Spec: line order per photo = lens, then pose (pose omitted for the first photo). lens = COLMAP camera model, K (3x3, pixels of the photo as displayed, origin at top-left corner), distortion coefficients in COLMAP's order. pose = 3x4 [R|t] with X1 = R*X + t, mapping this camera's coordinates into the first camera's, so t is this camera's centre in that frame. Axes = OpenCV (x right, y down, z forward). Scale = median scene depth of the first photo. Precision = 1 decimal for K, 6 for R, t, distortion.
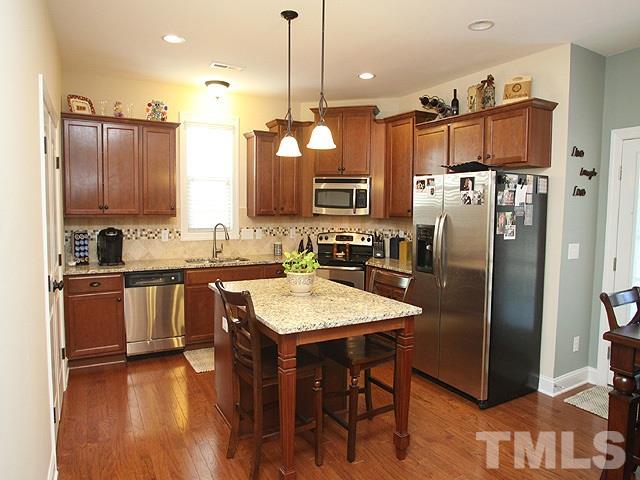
lens RADIAL K [[419.4, 0, 319.1], [0, 419.4, 230.5], [0, 0, 1]] dist [-0.043095, 0.005674]
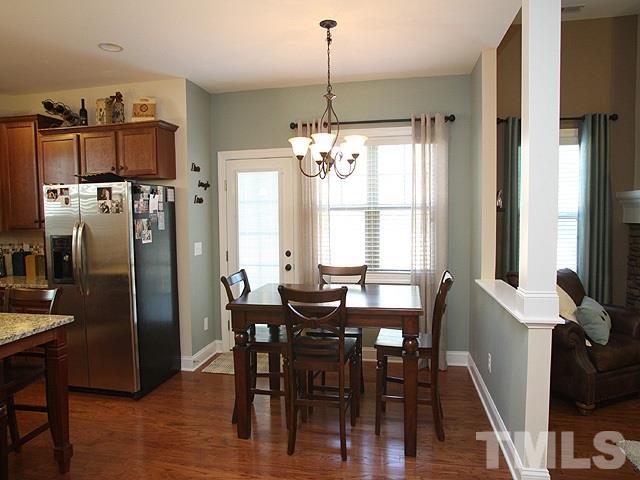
lens RADIAL K [[419.4, 0, 319.1], [0, 419.4, 230.5], [0, 0, 1]] dist [-0.043095, 0.005674]
pose [[0.657919, -0.056190, 0.750990, -0.074223], [0.068757, 0.997530, 0.014400, 0.003073], [-0.749943, 0.042162, 0.660157, -0.088021]]
